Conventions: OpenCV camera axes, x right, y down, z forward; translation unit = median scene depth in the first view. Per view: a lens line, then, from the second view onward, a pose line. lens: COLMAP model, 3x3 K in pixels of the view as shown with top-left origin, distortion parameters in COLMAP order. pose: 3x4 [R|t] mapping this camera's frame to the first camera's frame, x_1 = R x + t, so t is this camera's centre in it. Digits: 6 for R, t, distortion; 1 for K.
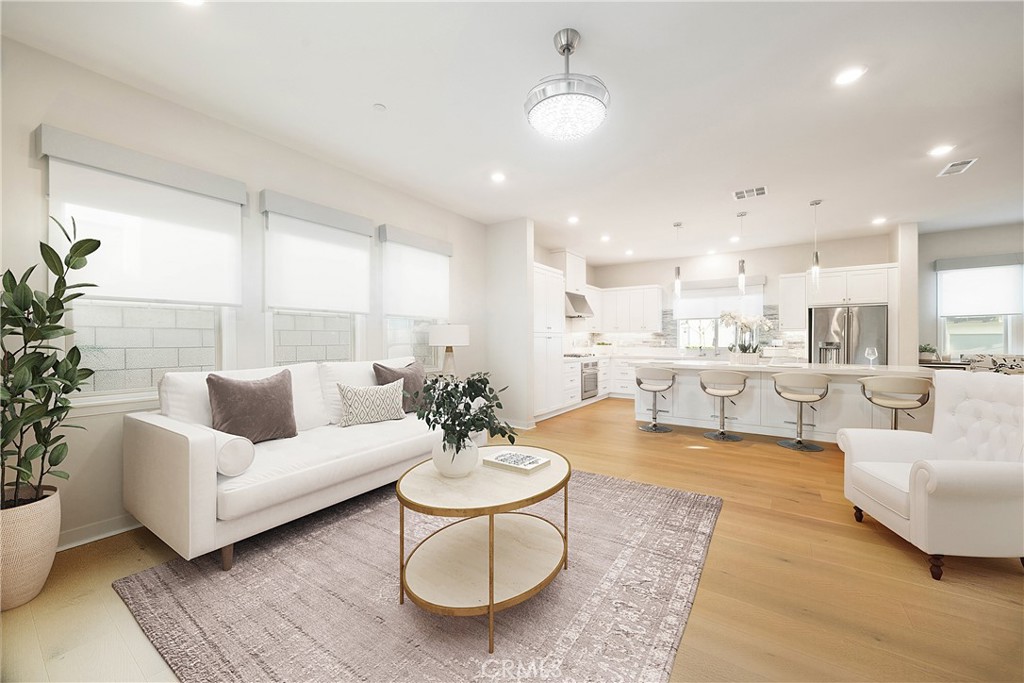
lens RADIAL K [[396.1, 0, 514.0], [0, 396.1, 340.1], [0, 0, 1]] dist [-0.000324, -0.000060]
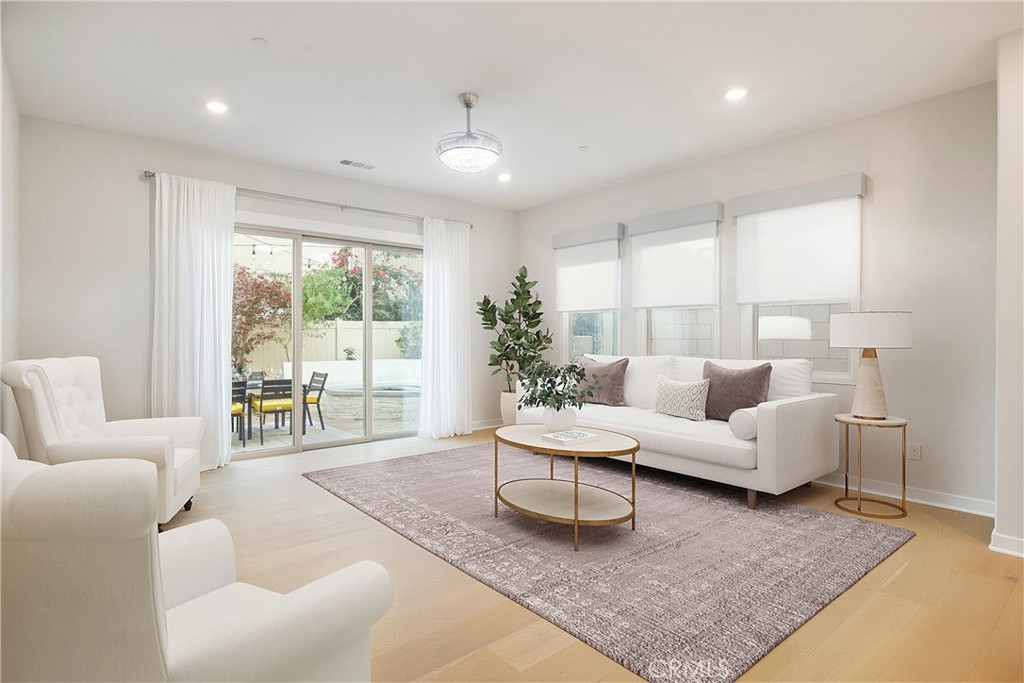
lens RADIAL K [[551.7, 0, 513.0], [0, 551.7, 336.1], [0, 0, 1]] dist [0.002943, 0.000117]
pose [[-0.220353, 0.010615, -0.975362, 1.440354], [-0.001314, 0.999937, 0.011180, -0.011104], [0.975419, 0.003746, -0.220325, 1.166684]]
